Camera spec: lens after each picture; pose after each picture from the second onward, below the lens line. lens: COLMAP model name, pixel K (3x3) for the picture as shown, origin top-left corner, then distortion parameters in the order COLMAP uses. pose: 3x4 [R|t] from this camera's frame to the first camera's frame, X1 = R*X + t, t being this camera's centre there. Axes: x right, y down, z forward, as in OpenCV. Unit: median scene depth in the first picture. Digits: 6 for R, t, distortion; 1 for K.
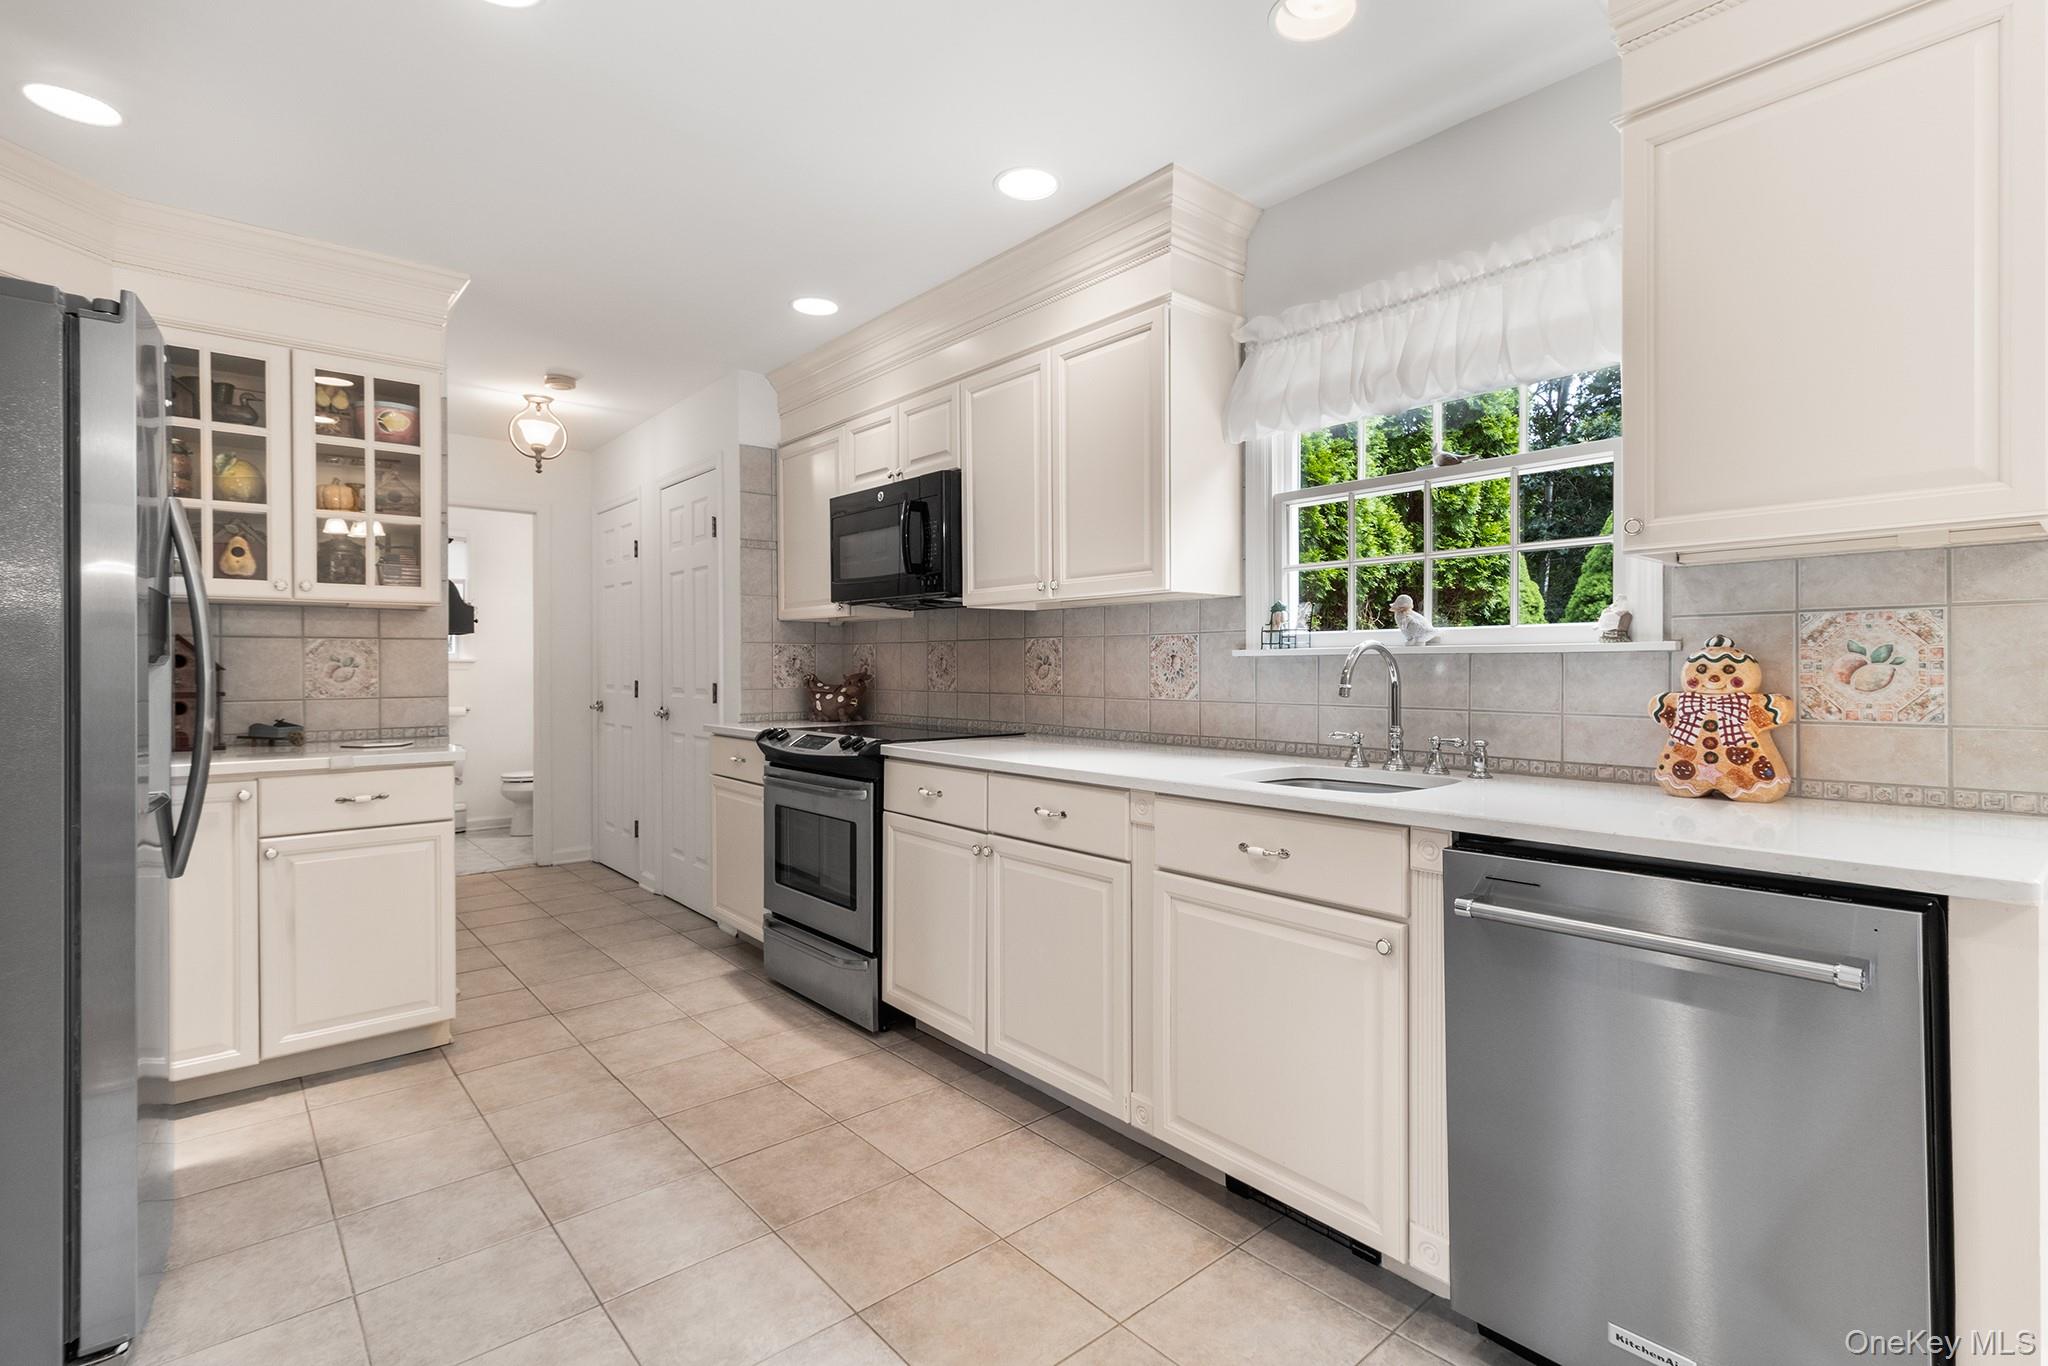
lens RADIAL K [[966.1, 0, 1058.6], [0, 966.1, 669.2], [0, 0, 1]] dist [0.001035, -0.000059]
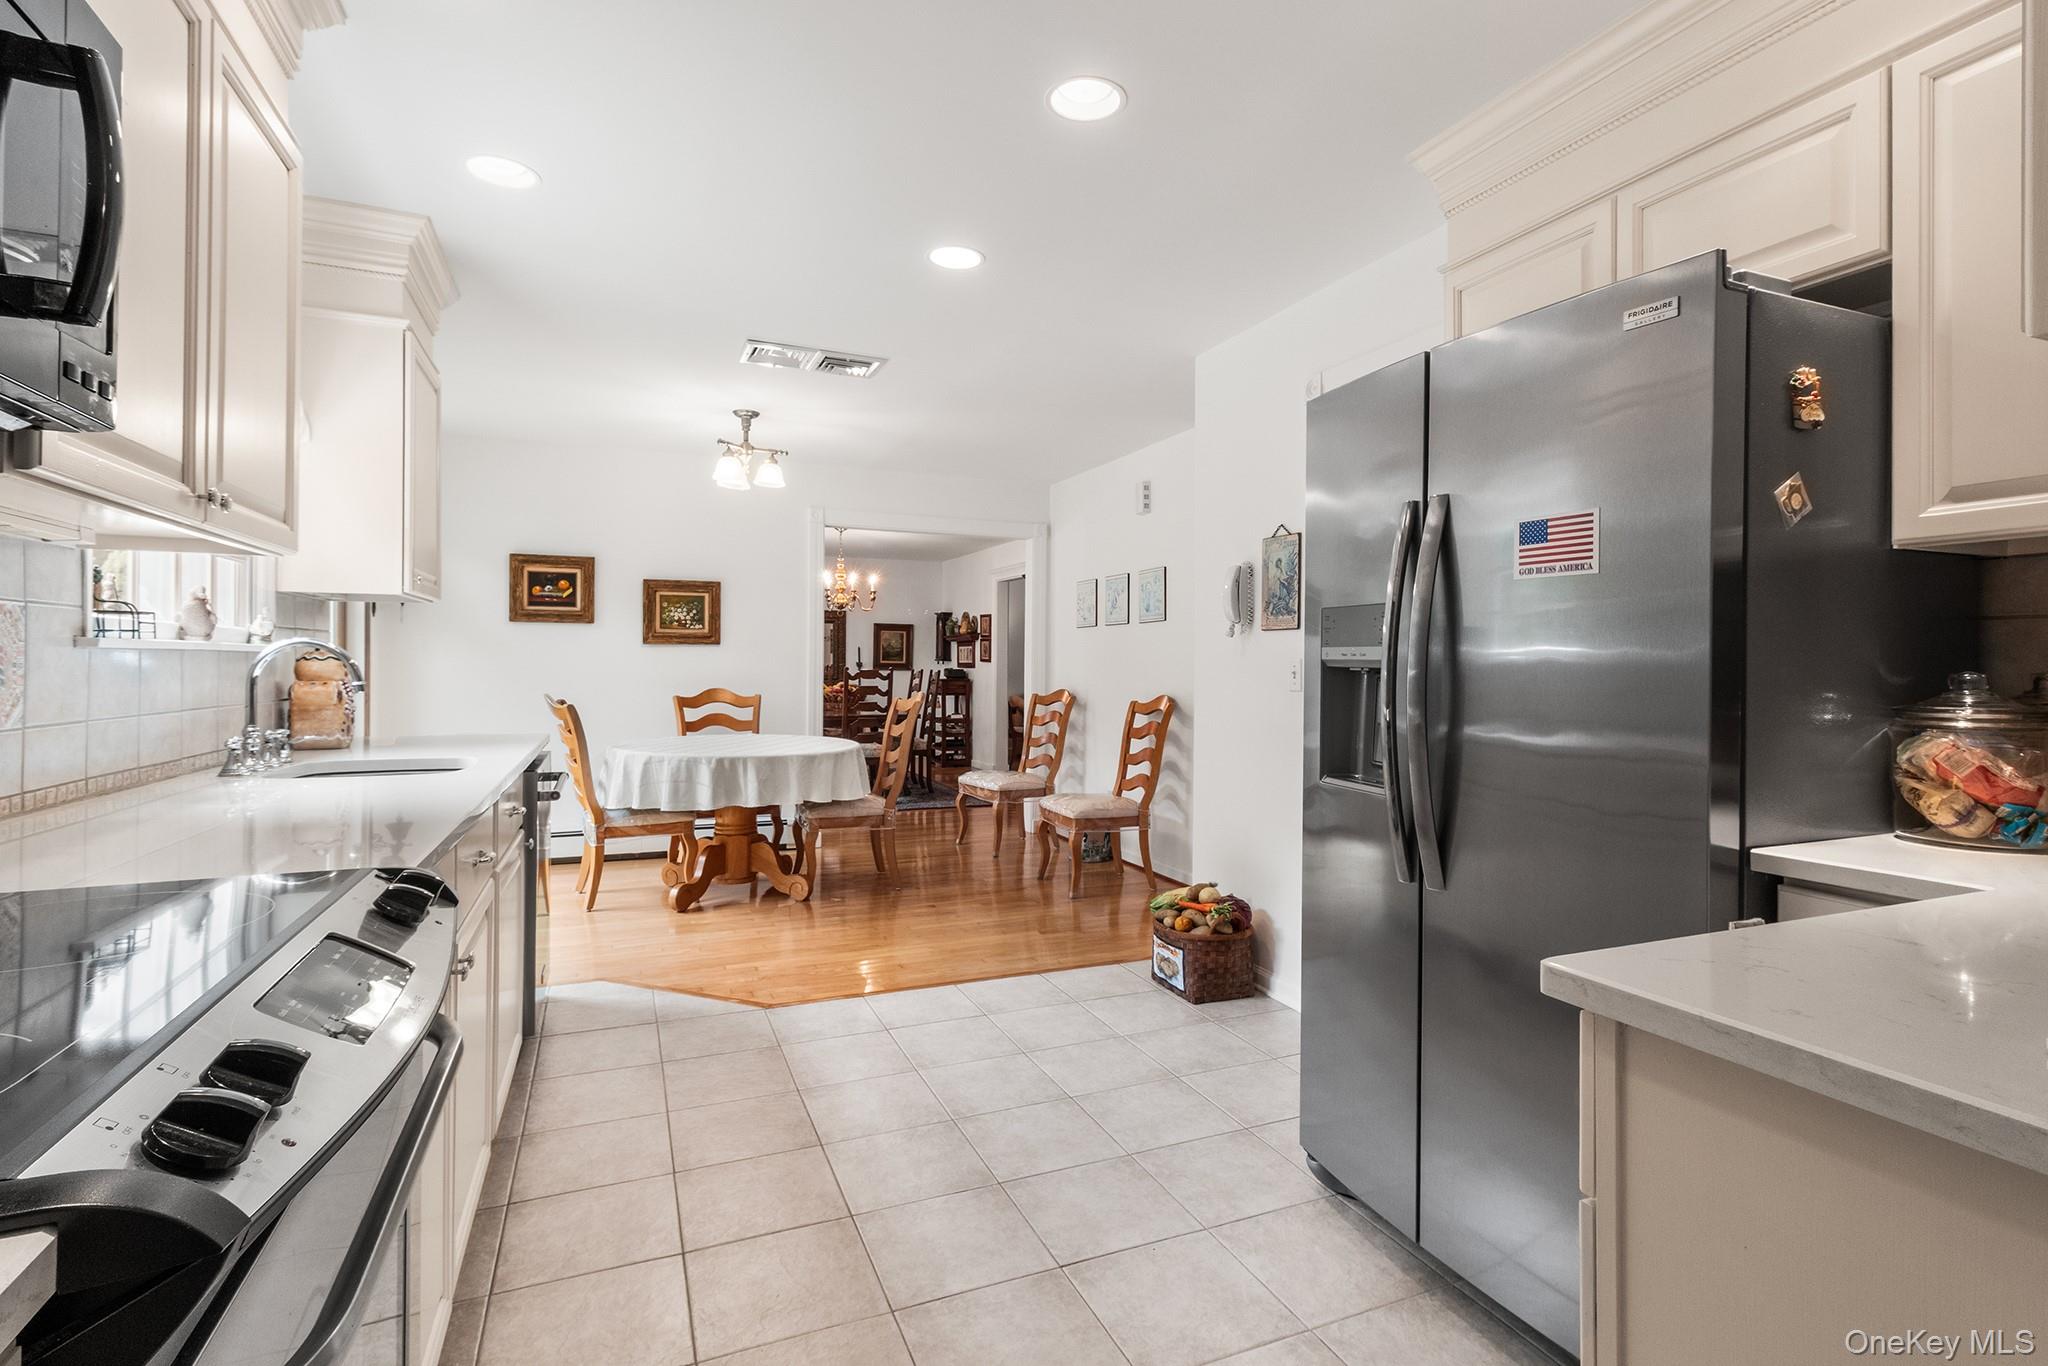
lens RADIAL K [[978.8, 0, 1048.3], [0, 978.8, 663.6], [0, 0, 1]] dist [0.005325, -0.000673]
pose [[-0.951281, -0.005081, 0.308283, -0.543639], [-0.005232, 0.999986, 0.000338, -0.005018], [-0.308281, -0.001291, -0.951294, 1.290718]]
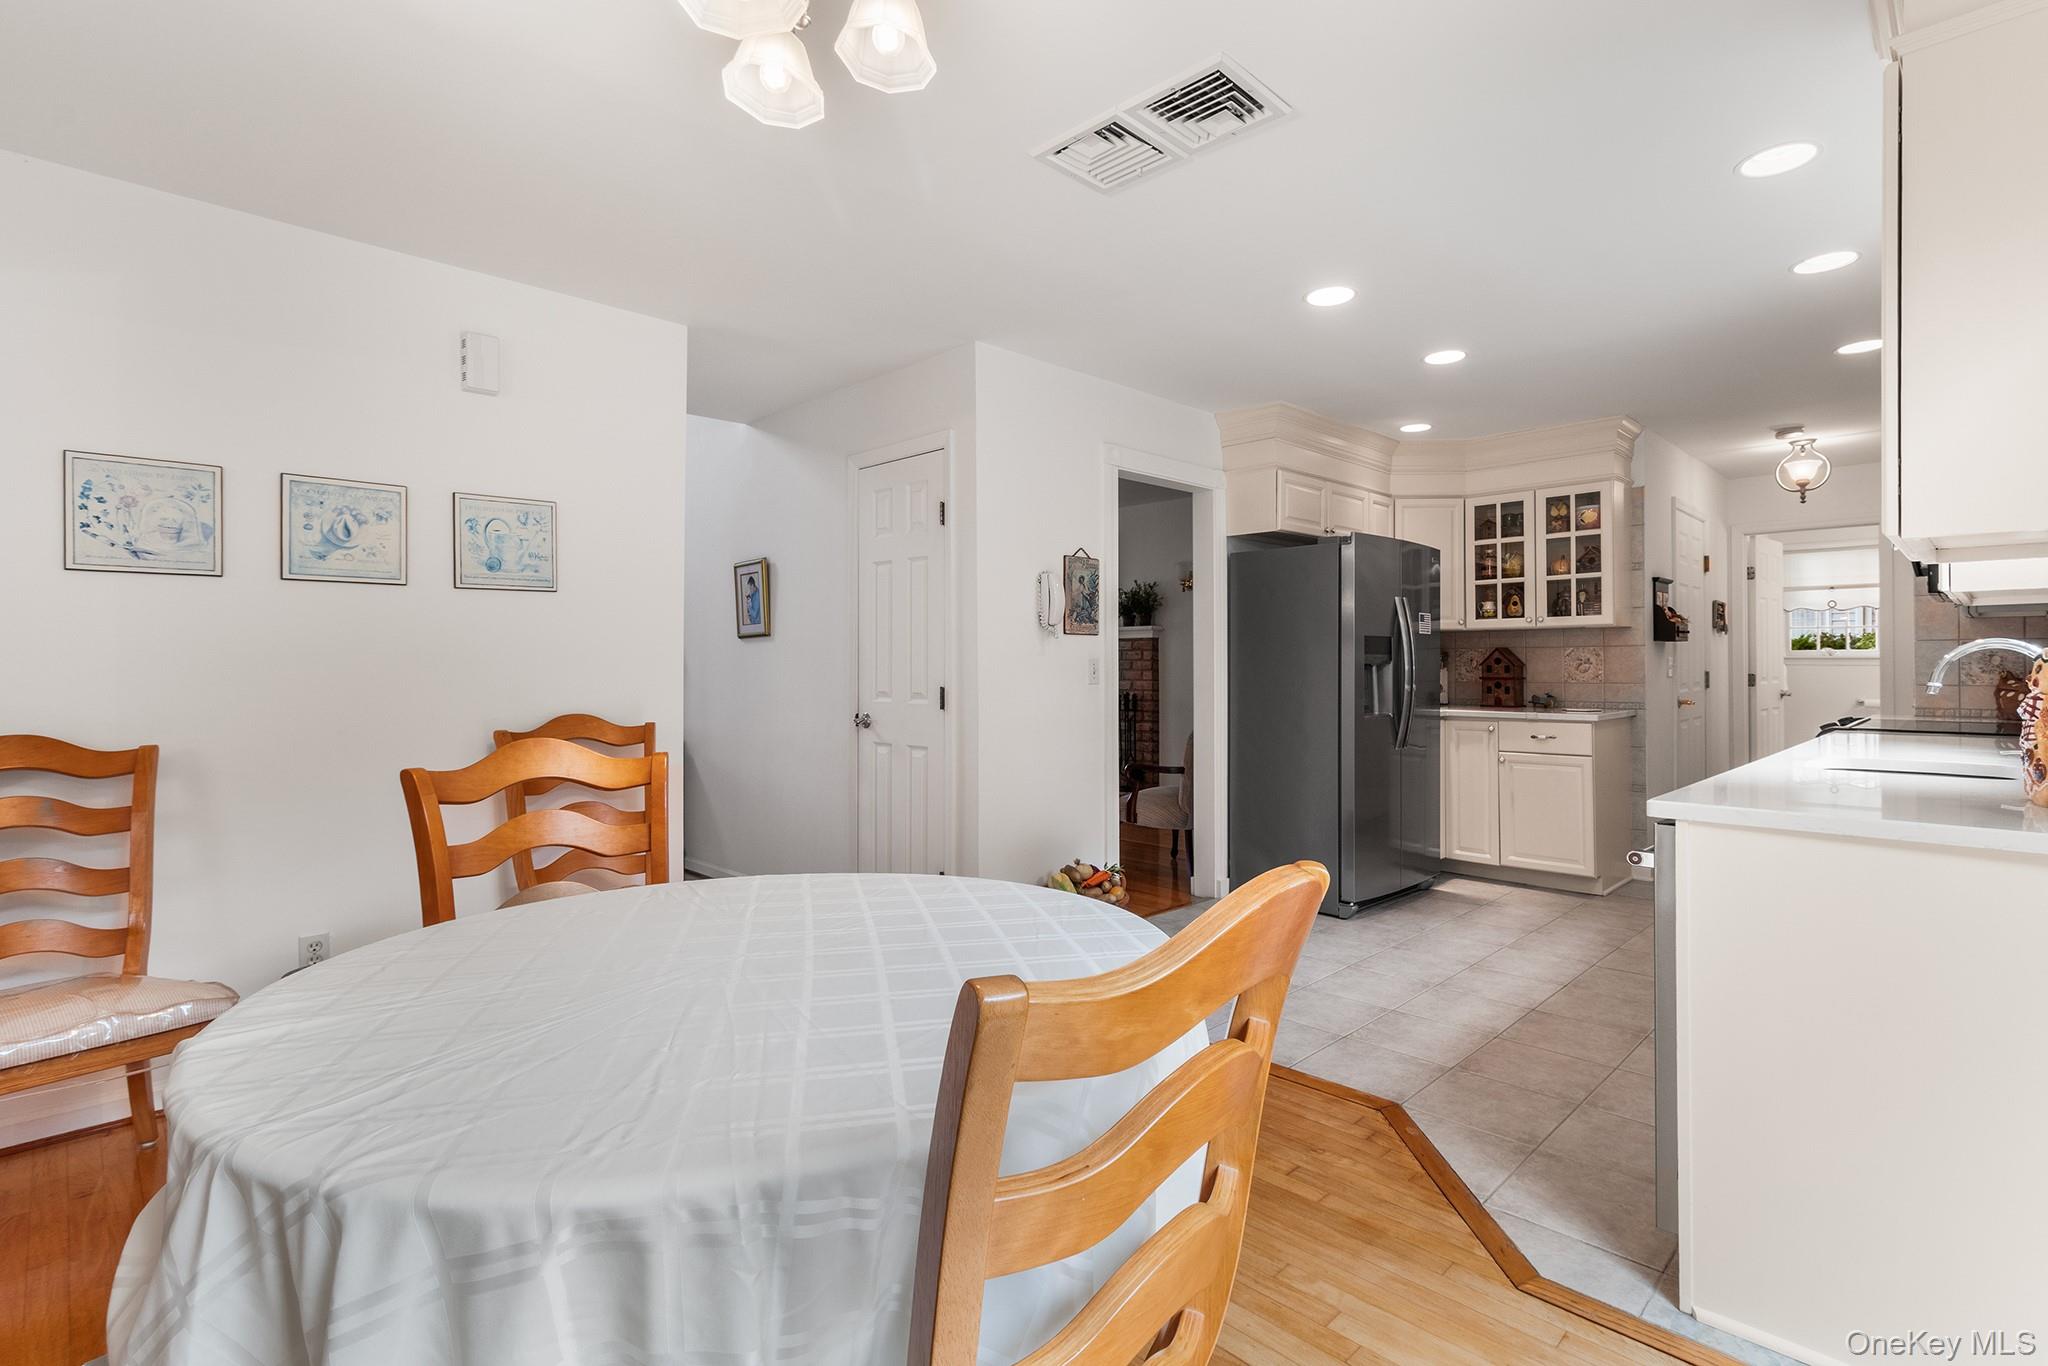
lens RADIAL K [[962.4, 0, 1032.0], [0, 962.4, 661.1], [0, 0, 1]] dist [0.001549, -0.000048]
pose [[0.046873, -0.002860, -0.998897, 0.943408], [0.000311, 0.999996, -0.002849, -0.003016], [0.998901, -0.000177, 0.046874, -0.034500]]
